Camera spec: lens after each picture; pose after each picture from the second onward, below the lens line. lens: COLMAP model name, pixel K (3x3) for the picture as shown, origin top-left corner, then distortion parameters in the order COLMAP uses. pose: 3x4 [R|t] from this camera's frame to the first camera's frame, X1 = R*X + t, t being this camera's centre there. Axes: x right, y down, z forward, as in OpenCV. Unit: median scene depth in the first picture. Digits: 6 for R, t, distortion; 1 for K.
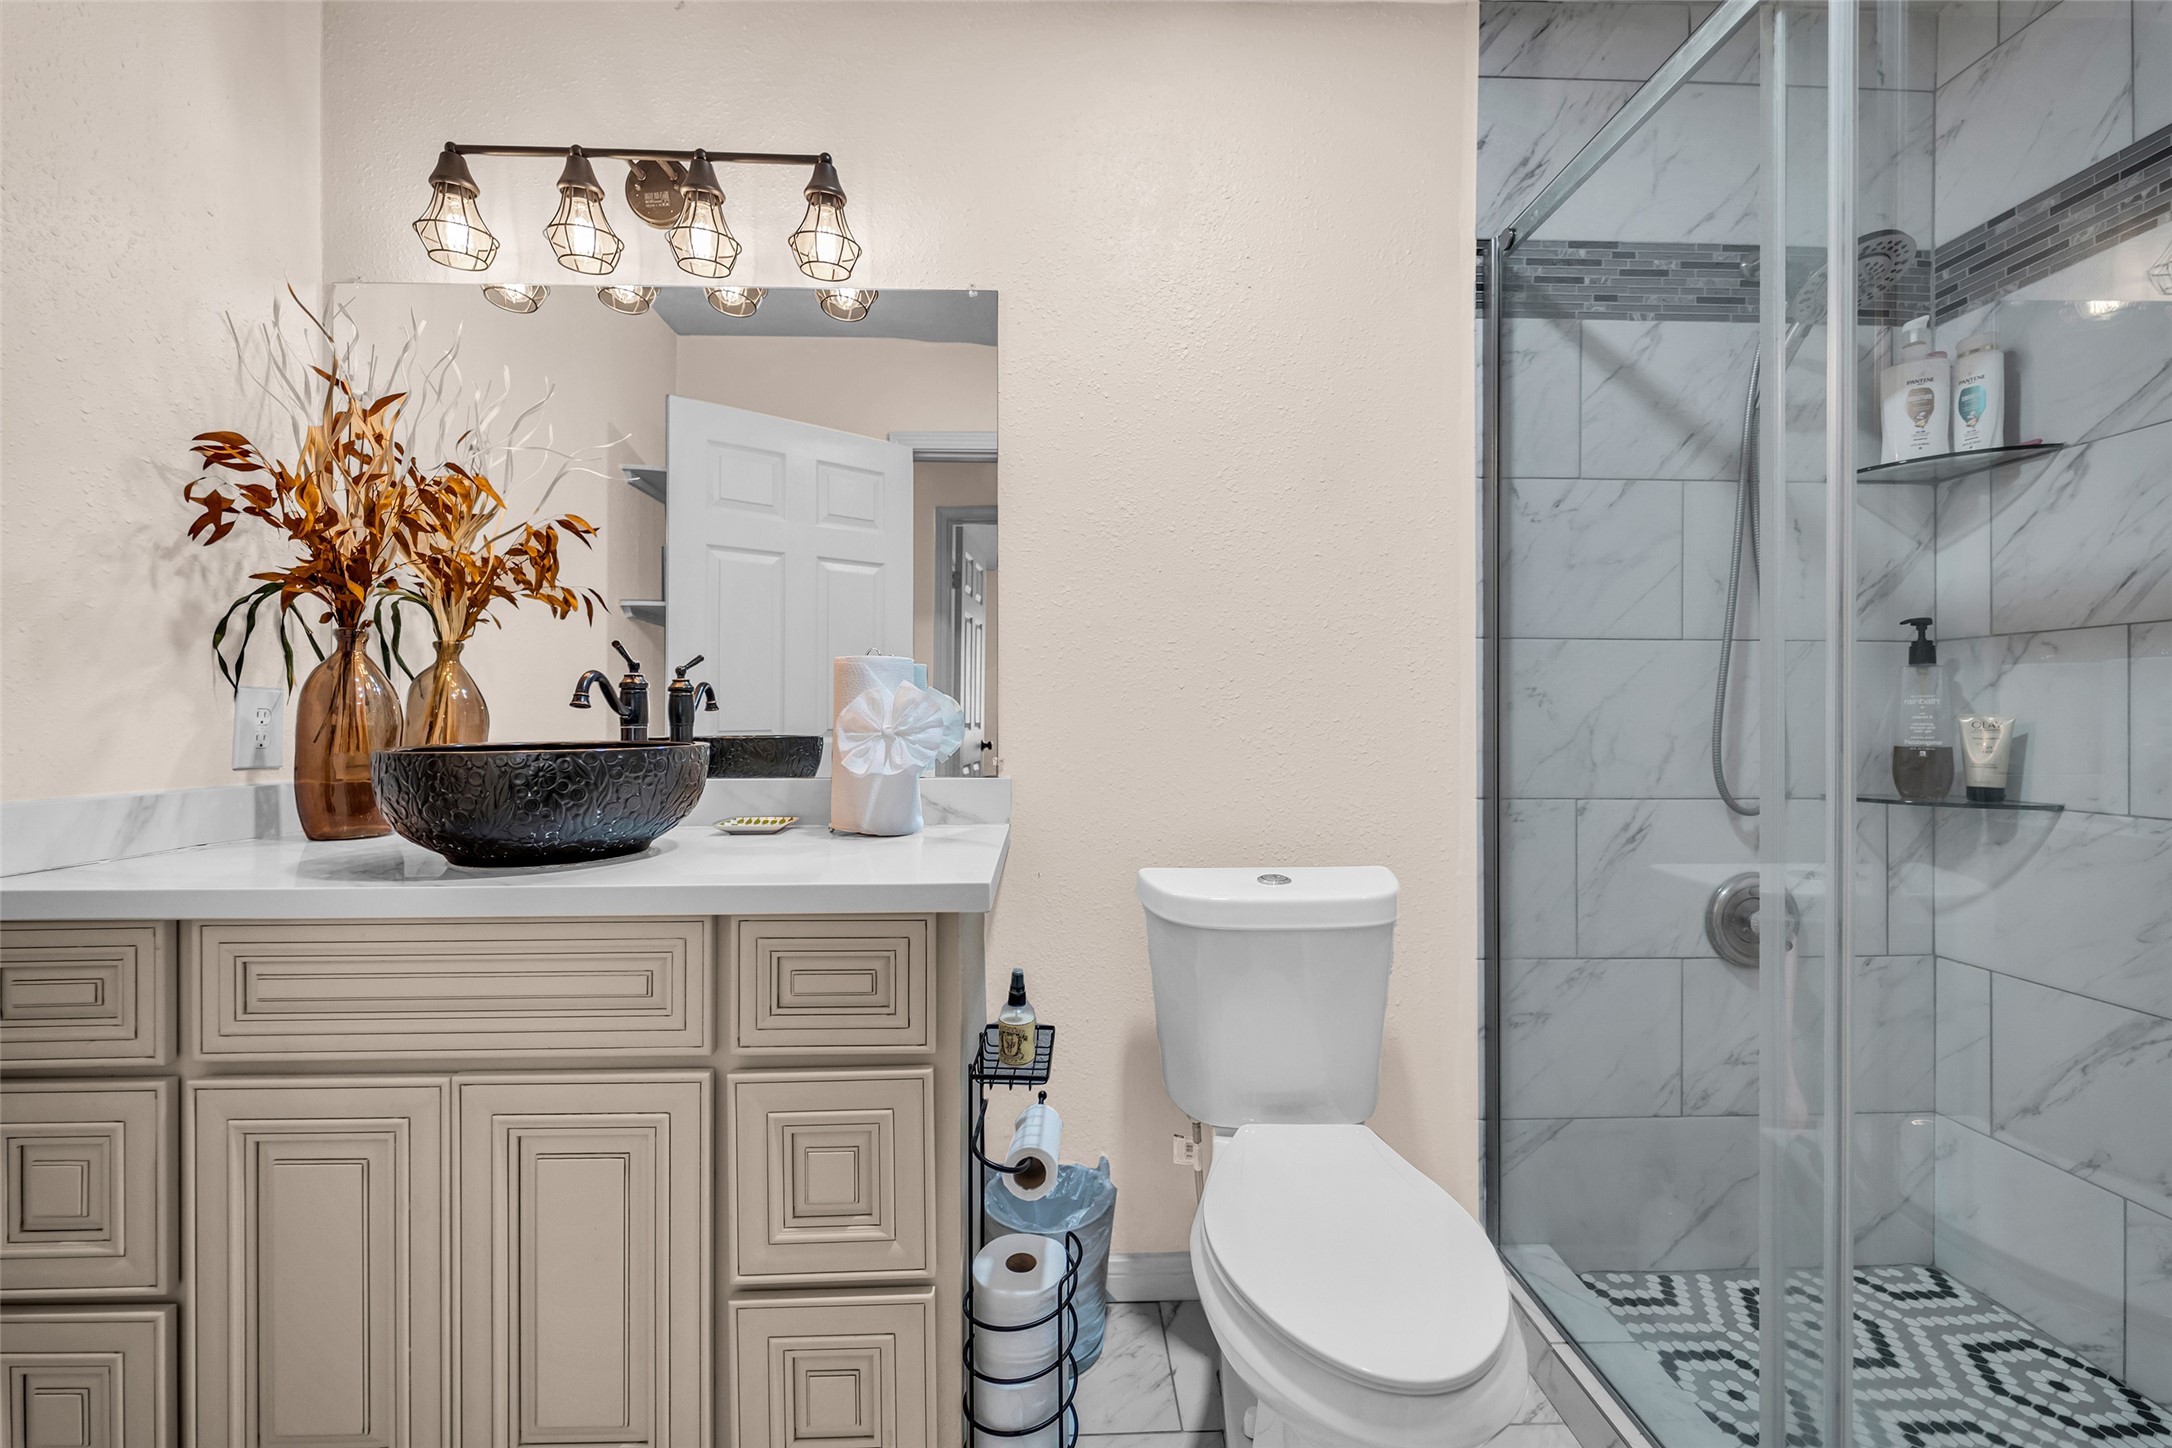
lens RADIAL K [[877.4, 0, 1078.8], [0, 877.4, 718.7], [0, 0, 1]] dist [0.000638, -0.000259]
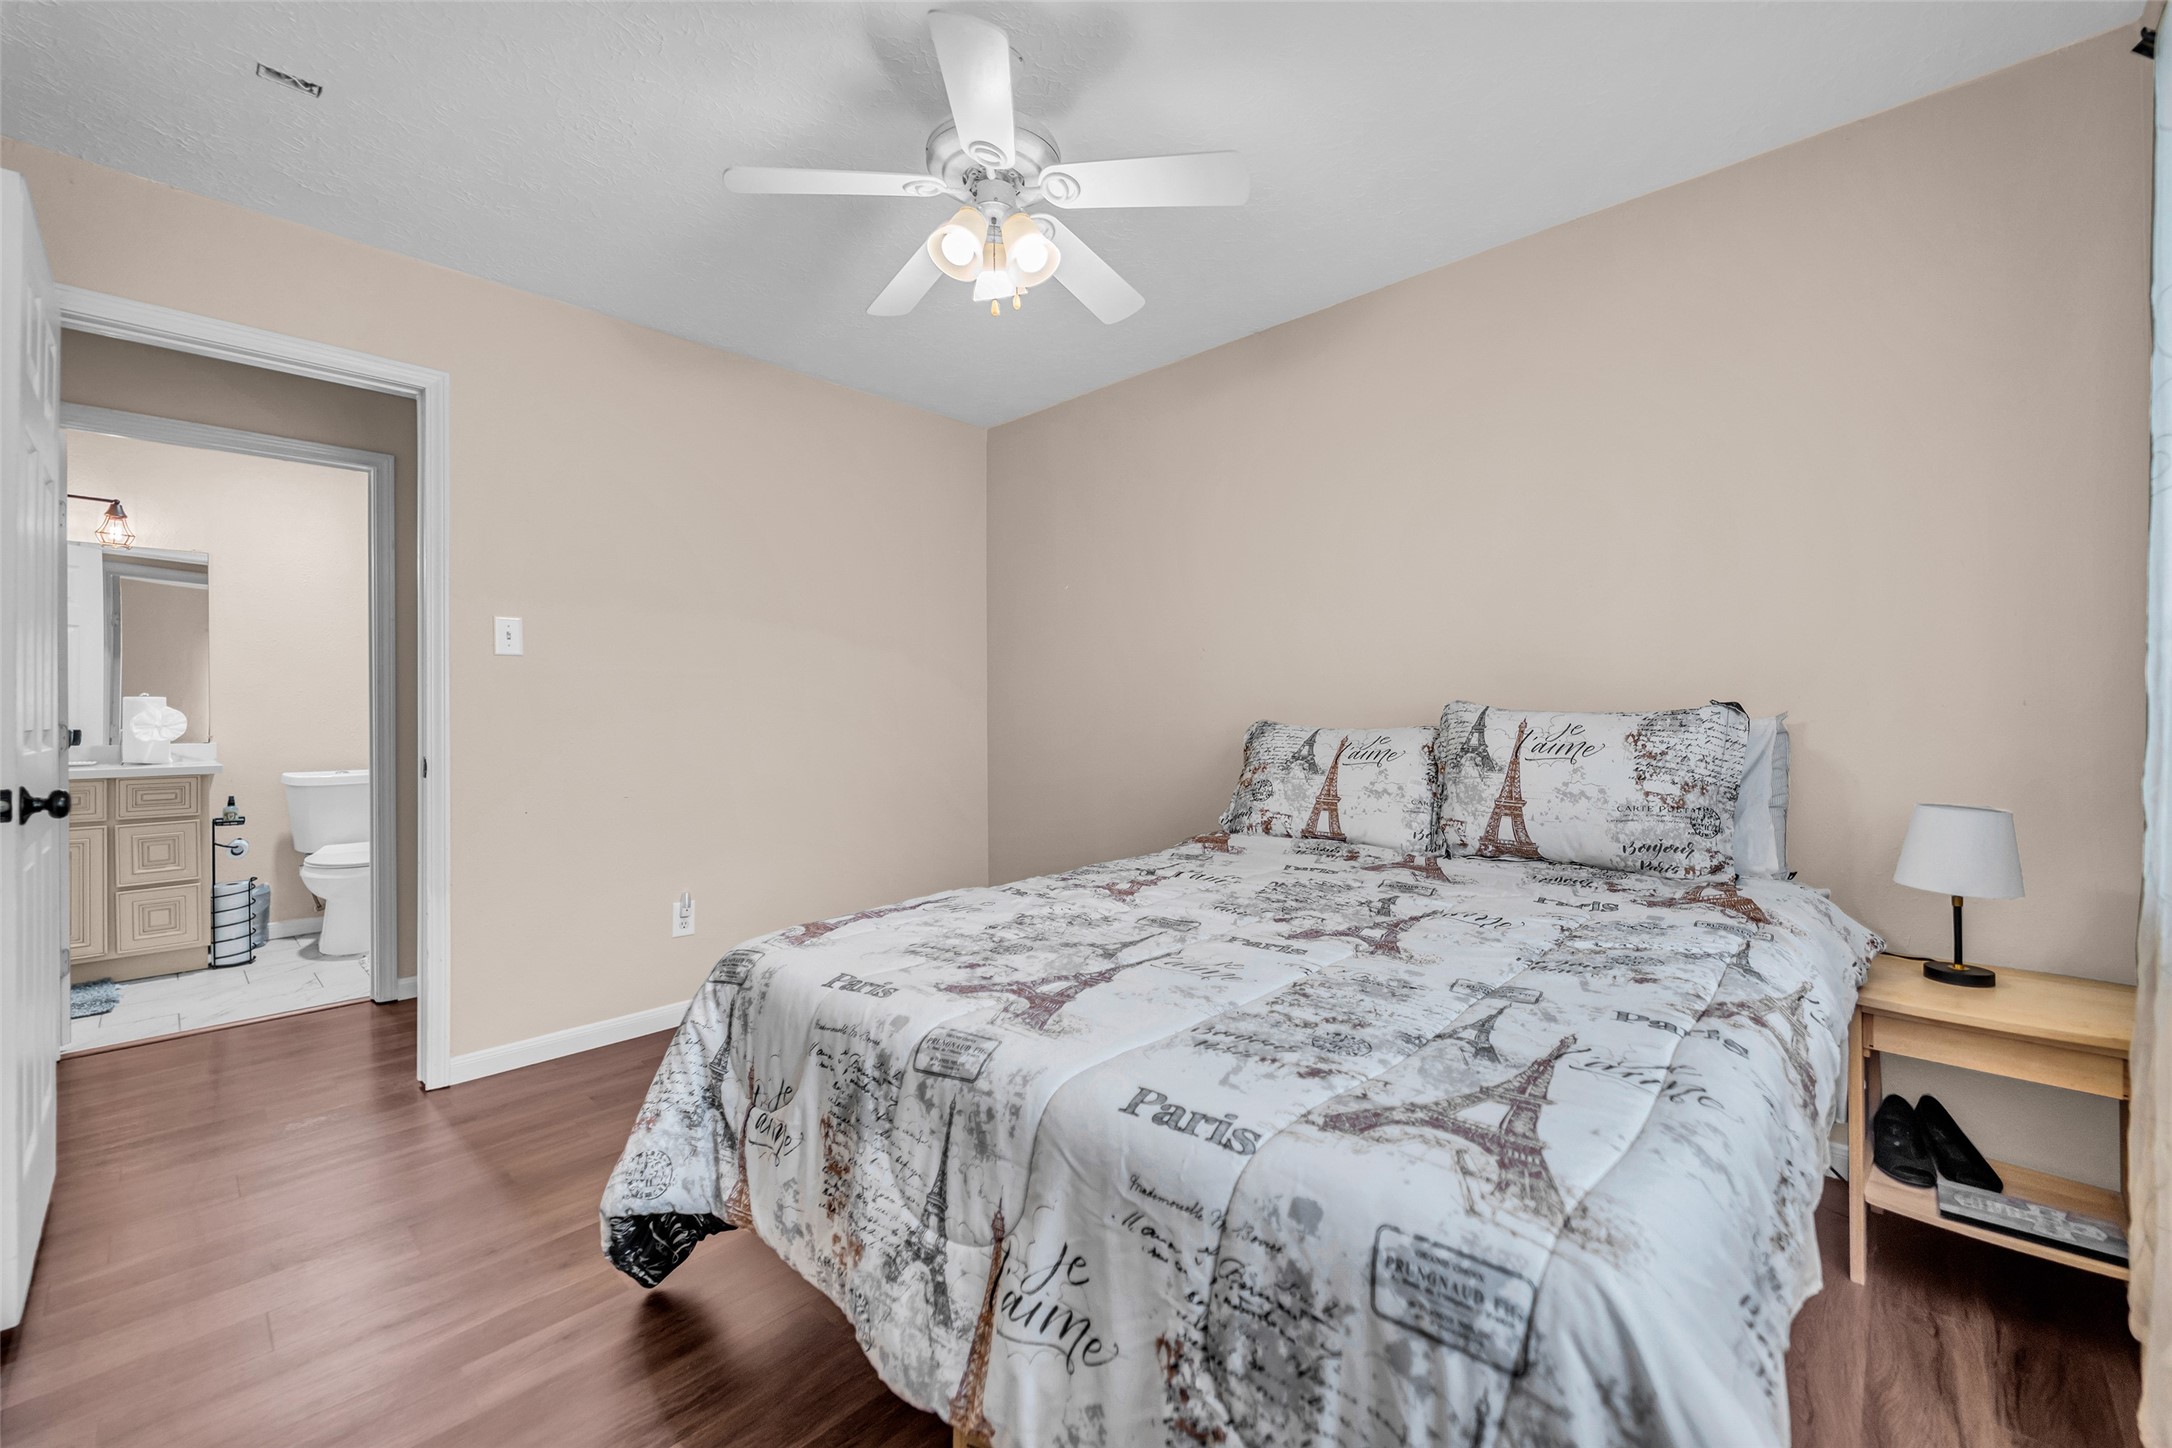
lens RADIAL K [[877.4, 0, 1078.8], [0, 877.4, 718.7], [0, 0, 1]] dist [0.000638, -0.000259]
pose [[0.717537, -0.003852, 0.696510, -0.083114], [0.008373, 0.999960, -0.003095, 0.034265], [-0.696470, 0.008052, 0.717541, -3.752944]]
